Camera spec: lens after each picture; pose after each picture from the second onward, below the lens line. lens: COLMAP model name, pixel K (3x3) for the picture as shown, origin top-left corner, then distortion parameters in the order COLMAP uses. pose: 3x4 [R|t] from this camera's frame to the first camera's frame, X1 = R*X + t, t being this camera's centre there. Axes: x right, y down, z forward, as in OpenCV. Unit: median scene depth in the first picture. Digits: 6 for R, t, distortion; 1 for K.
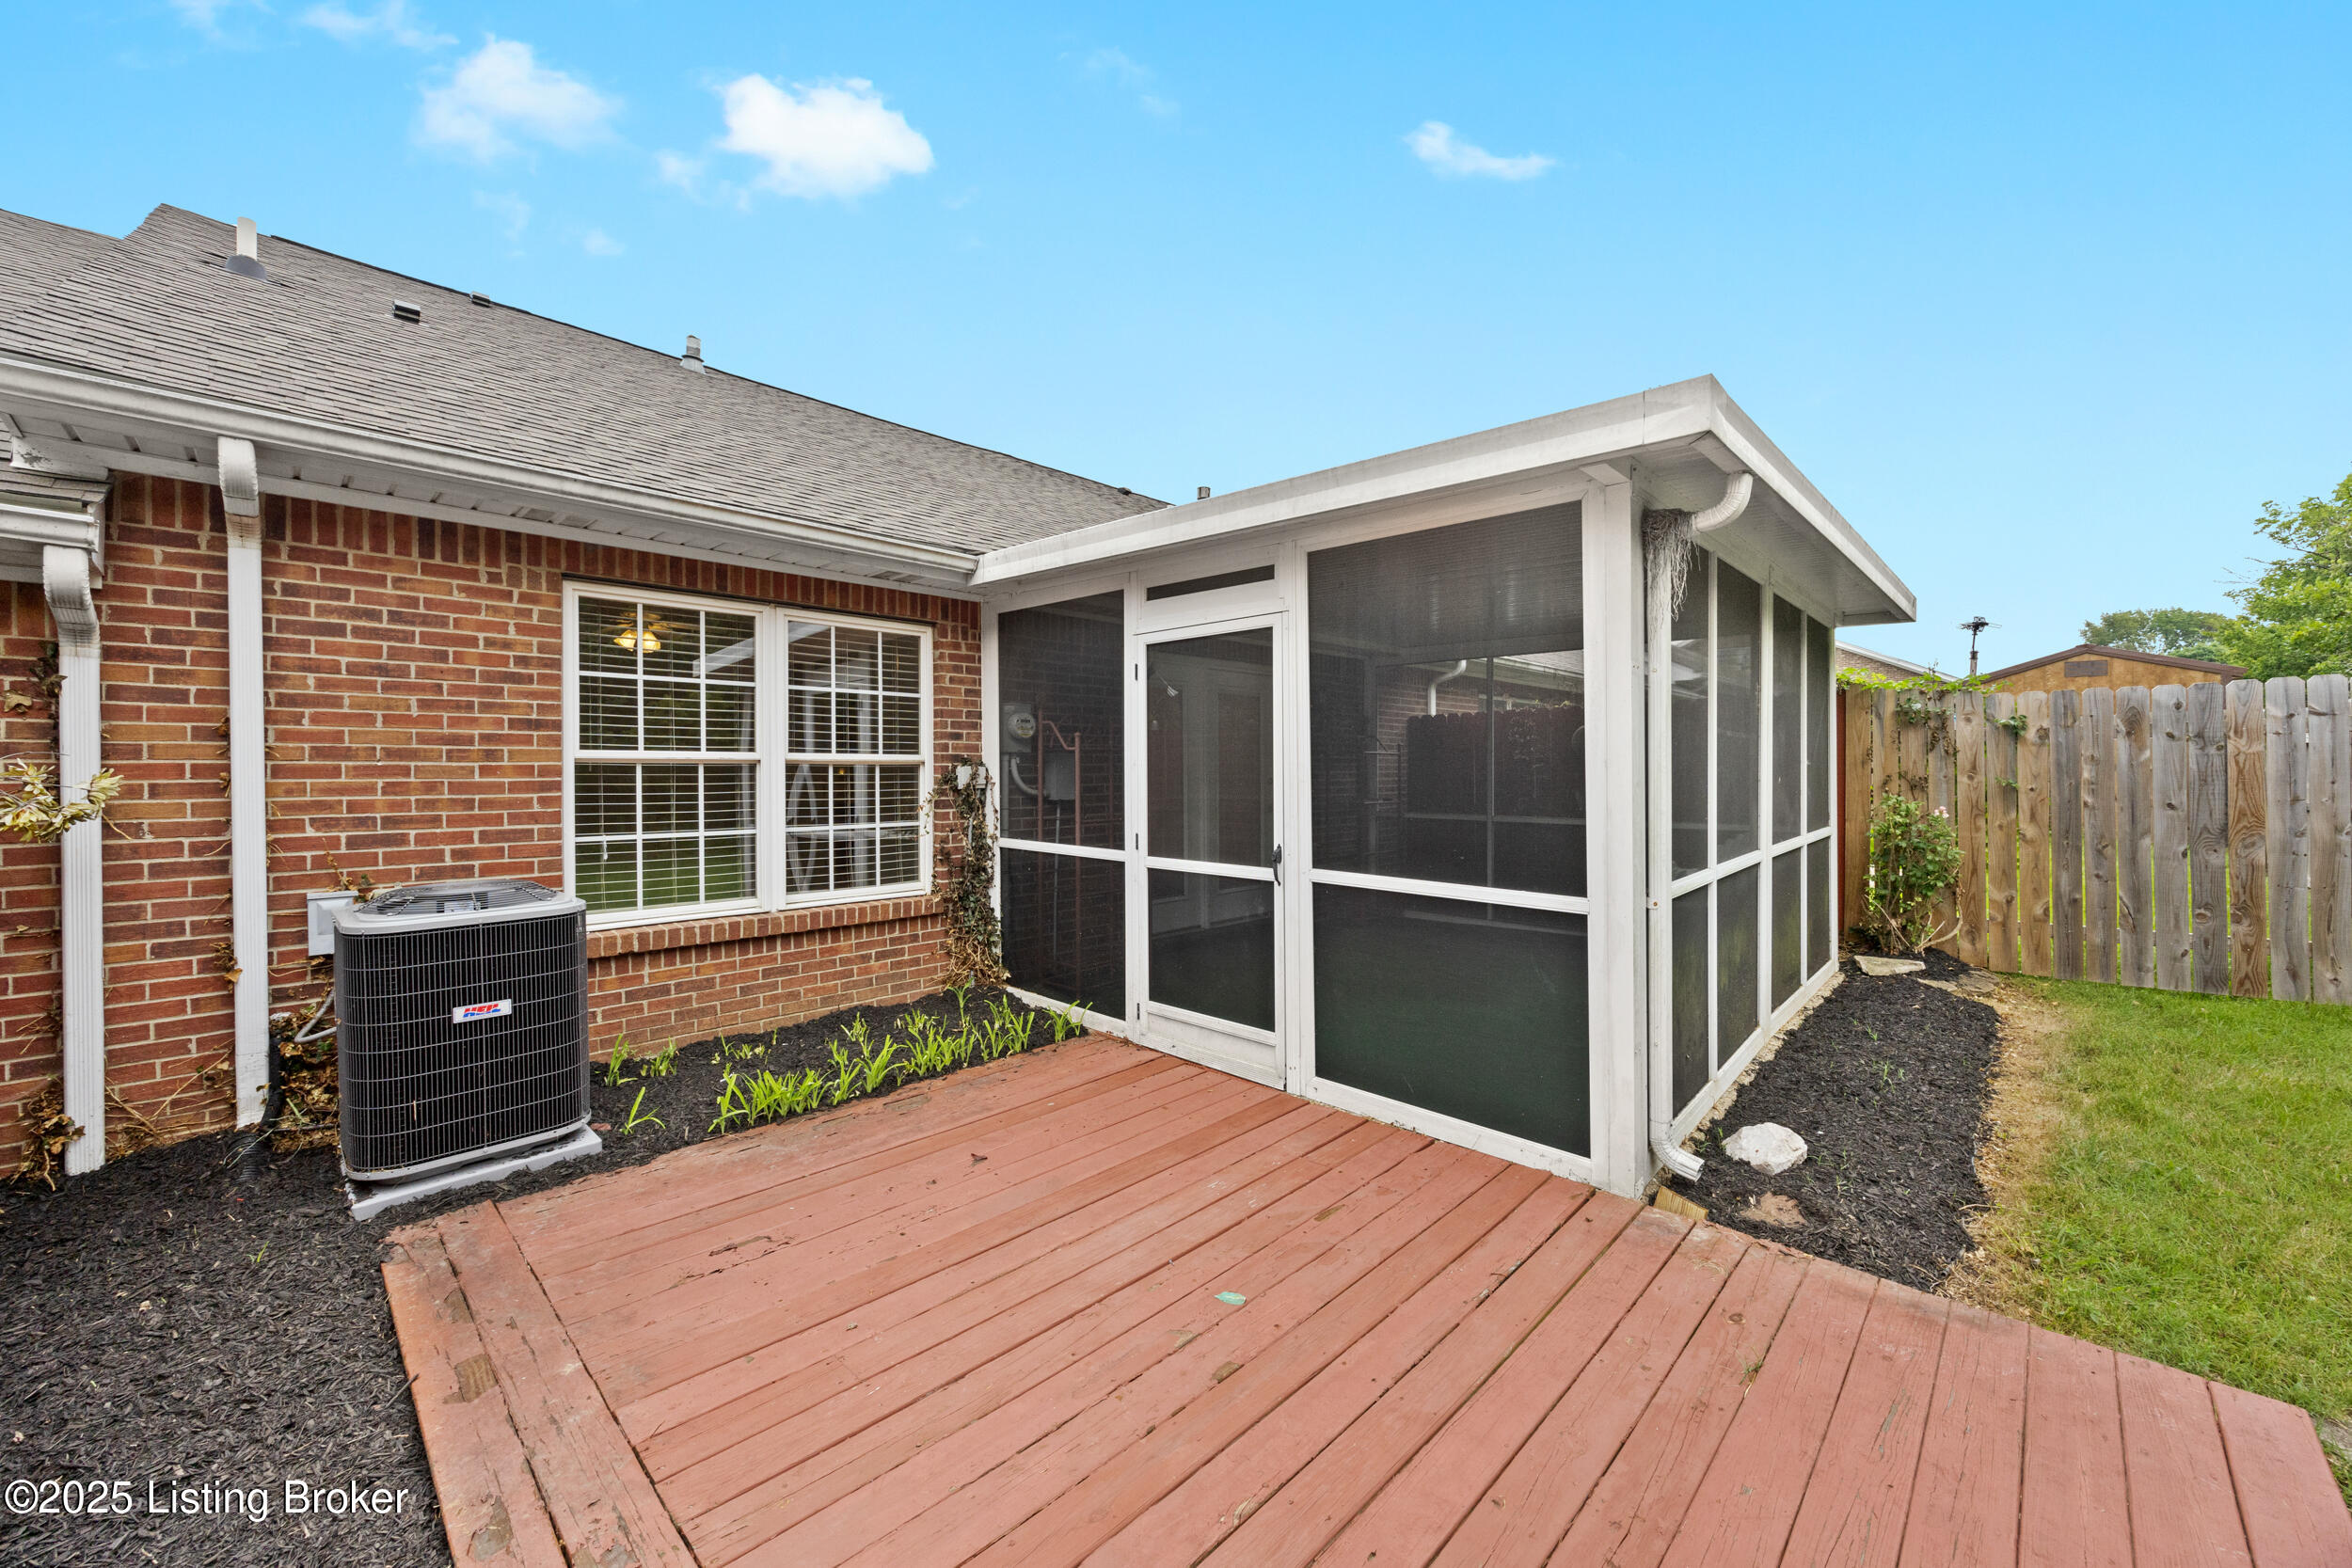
lens RADIAL K [[899.4, 0, 1178.4], [0, 899.4, 776.6], [0, 0, 1]] dist [-0.000811, -0.000220]
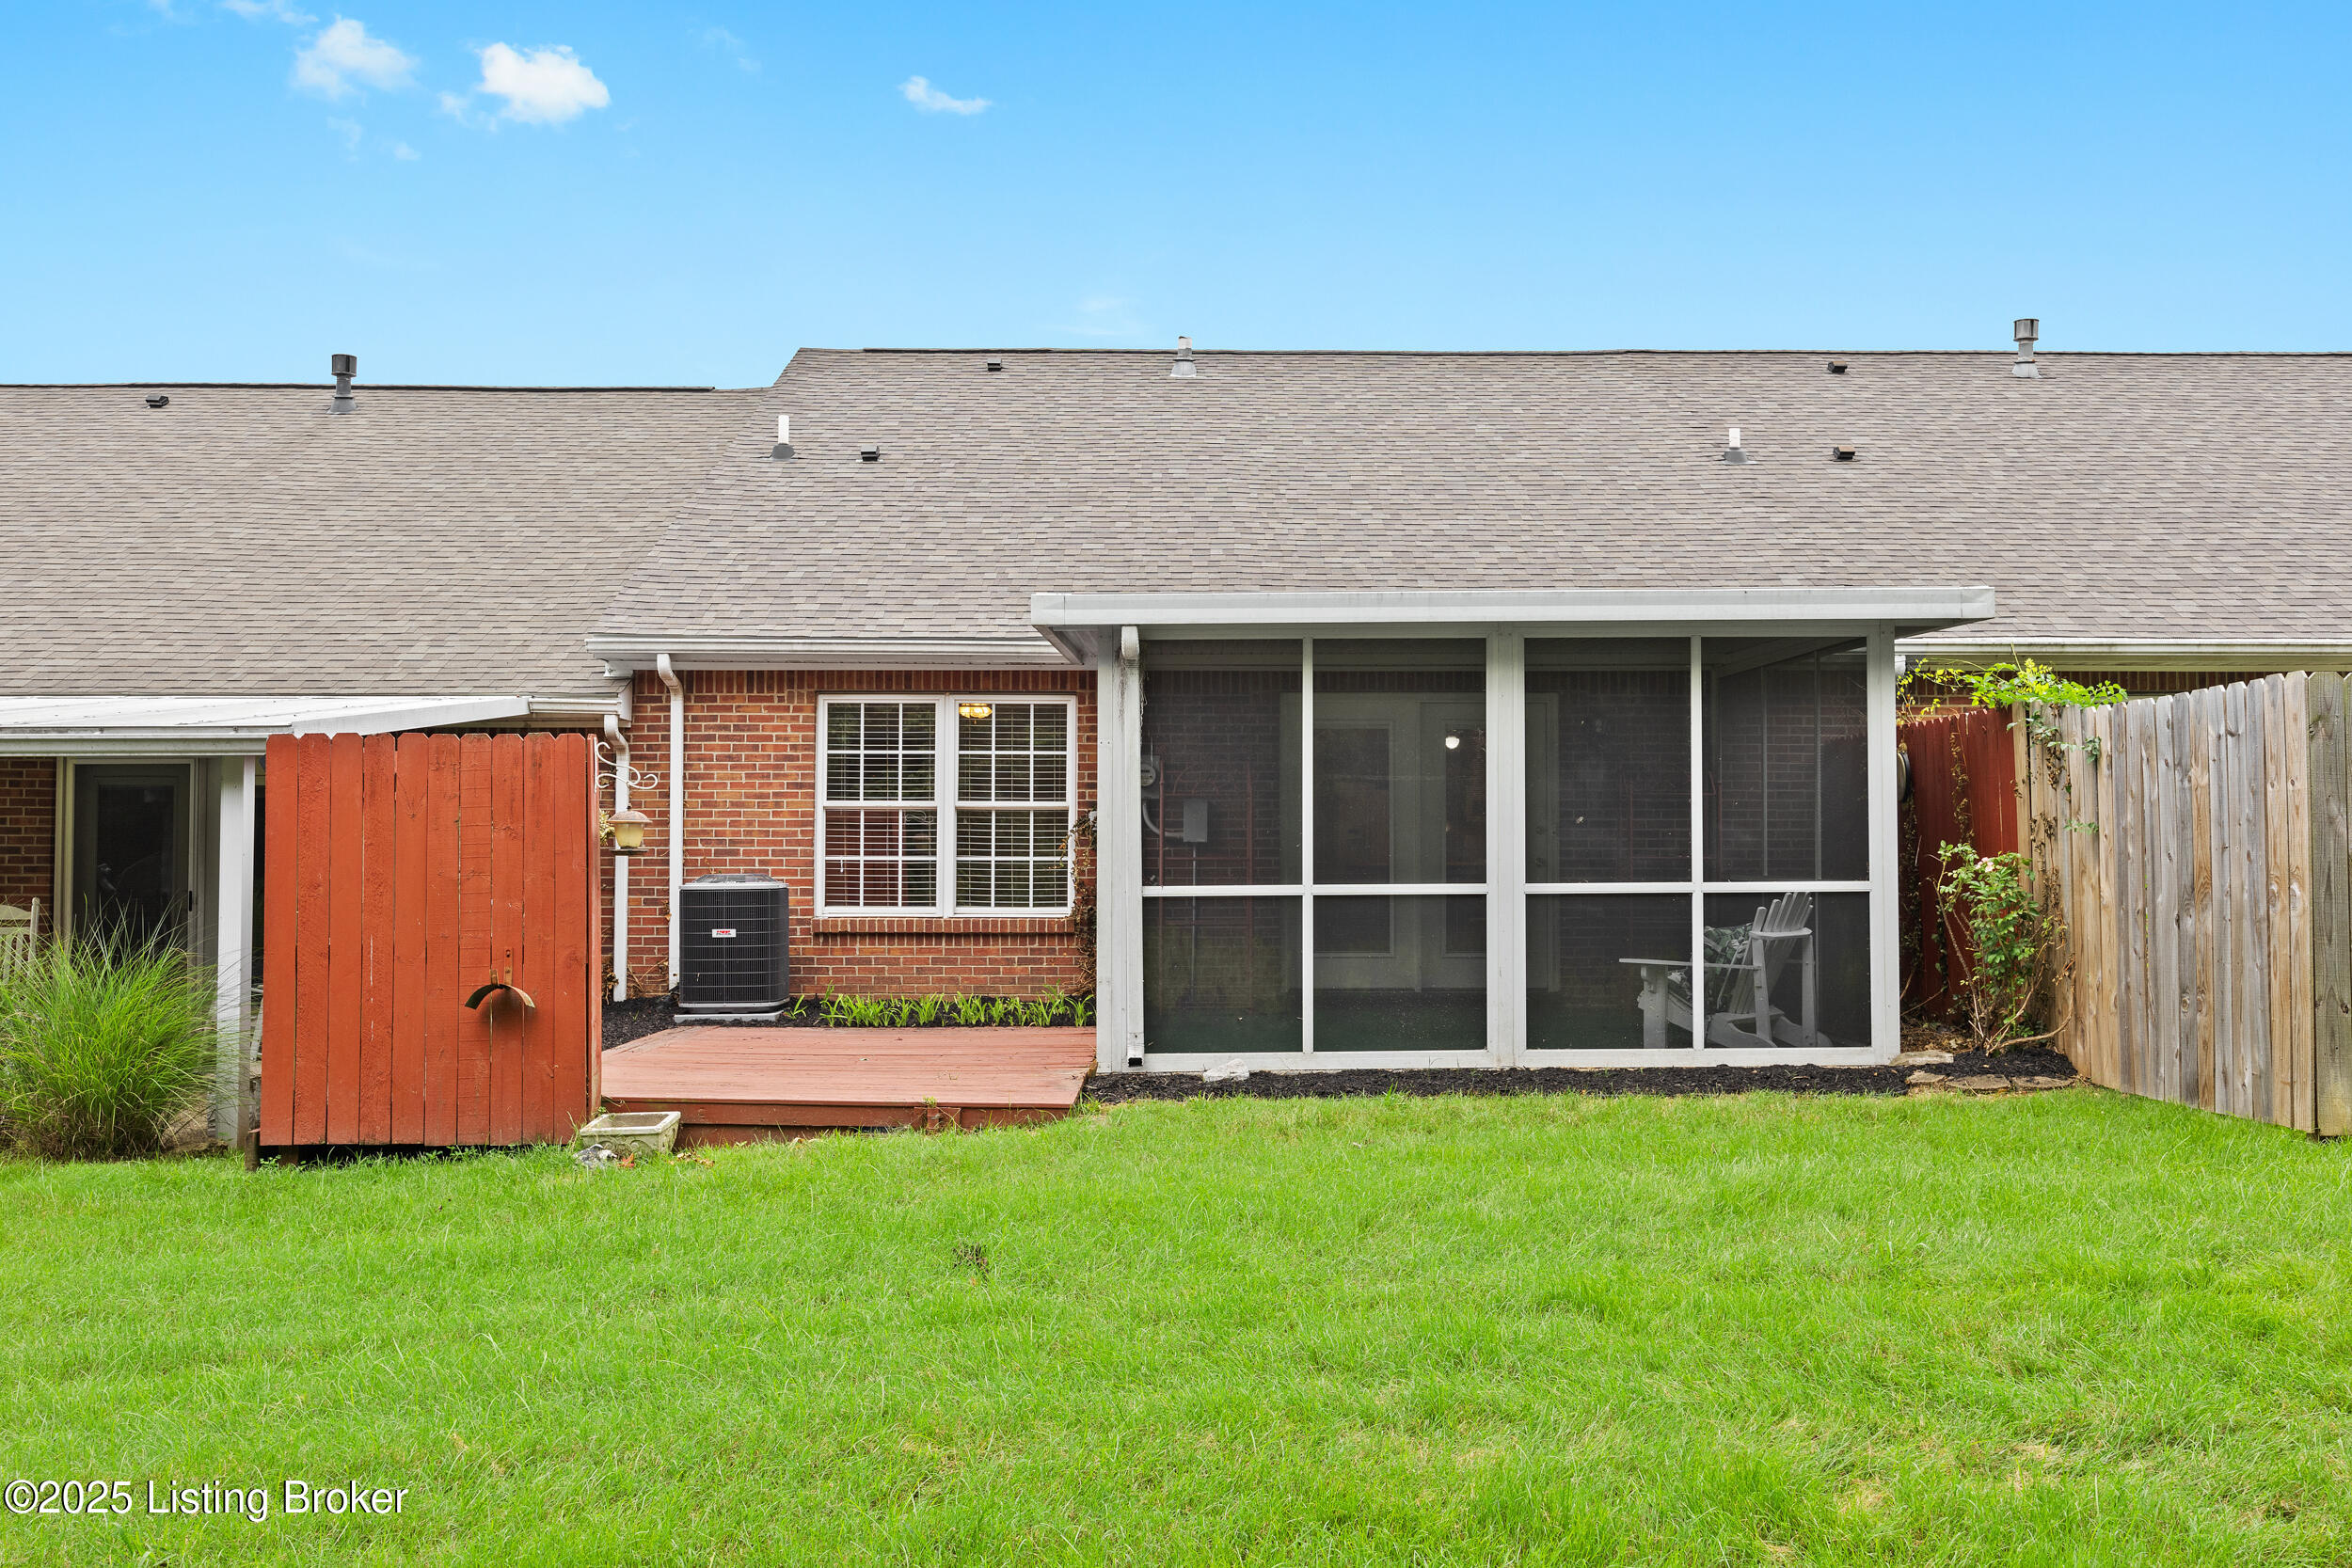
lens RADIAL K [[2164.0, 0, 1176.3], [0, 2164.0, 783.0], [0, 0, 1]] dist [0.008844, 0.000000]
pose [[0.687953, -0.019343, -0.725498, 2.648618], [-0.007875, 0.999387, -0.034112, 0.066949], [0.725713, 0.029181, 0.687379, -1.226772]]
